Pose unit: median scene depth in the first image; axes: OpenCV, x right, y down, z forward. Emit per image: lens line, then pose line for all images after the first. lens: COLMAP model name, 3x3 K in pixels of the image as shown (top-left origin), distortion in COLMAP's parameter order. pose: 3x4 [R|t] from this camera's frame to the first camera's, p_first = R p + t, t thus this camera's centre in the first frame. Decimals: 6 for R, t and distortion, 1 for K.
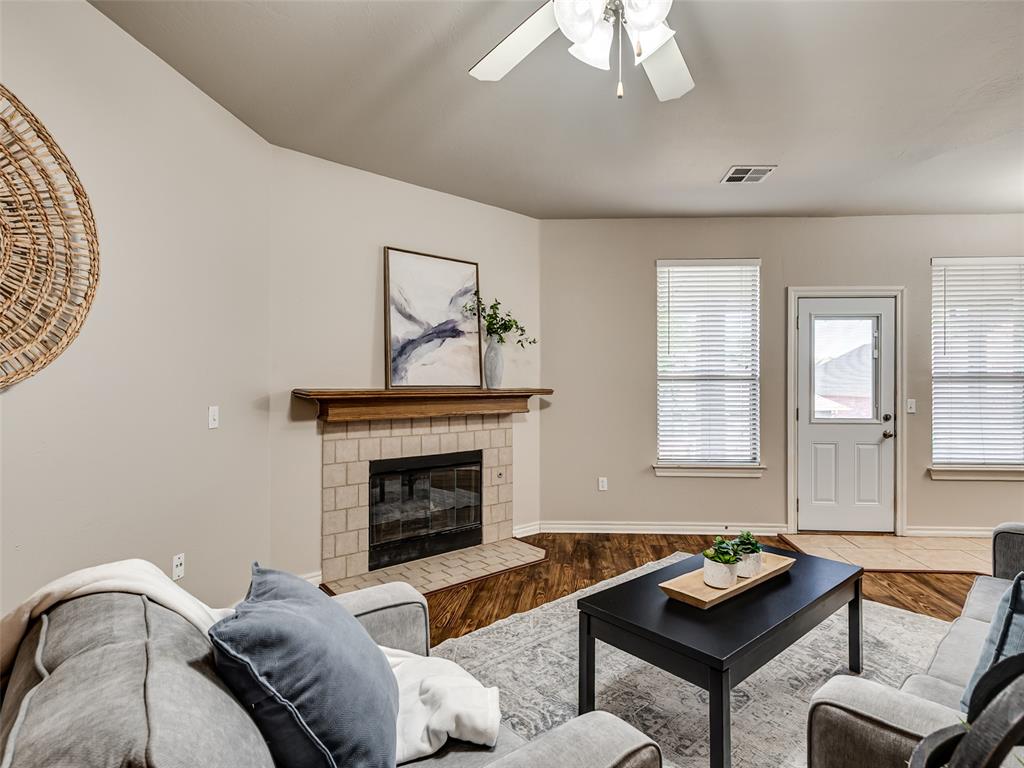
lens RADIAL K [[489.5, 0, 515.0], [0, 489.5, 380.7], [0, 0, 1]] dist [0.001778, 0.000894]
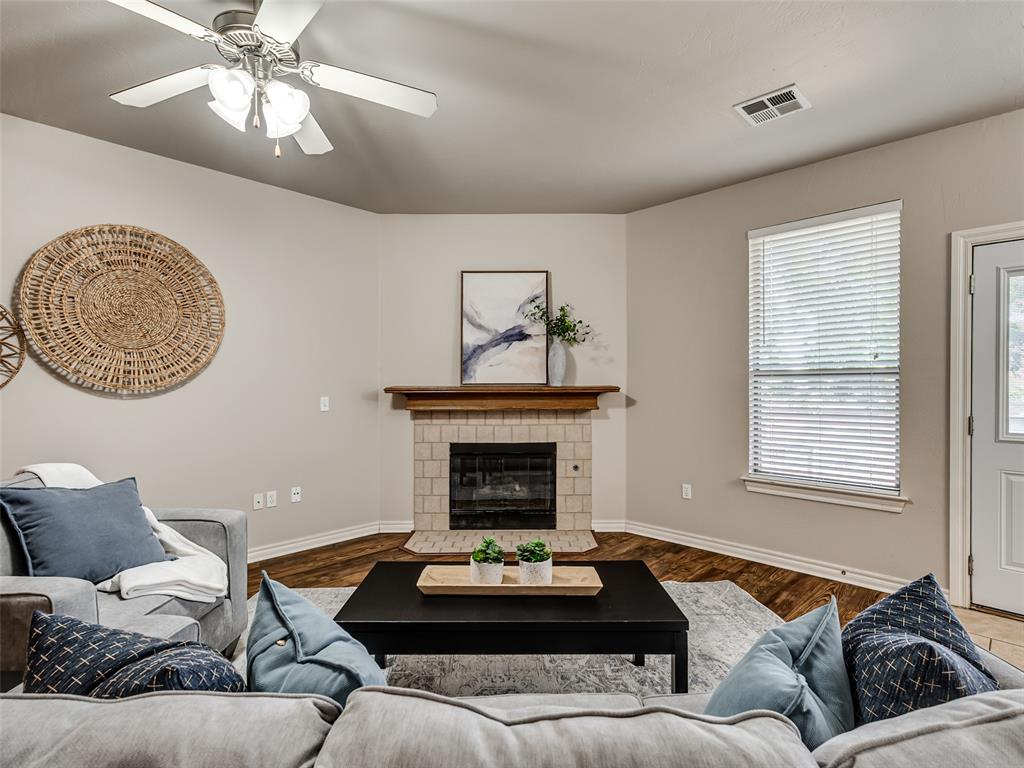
lens RADIAL K [[460.9, 0, 520.2], [0, 460.9, 385.1], [0, 0, 1]] dist [0.000930, 0.000290]
pose [[0.786239, -0.000062, -0.617923, 0.529901], [0.008249, 0.999912, 0.010395, 0.002966], [0.617868, -0.013270, 0.786170, 0.162013]]
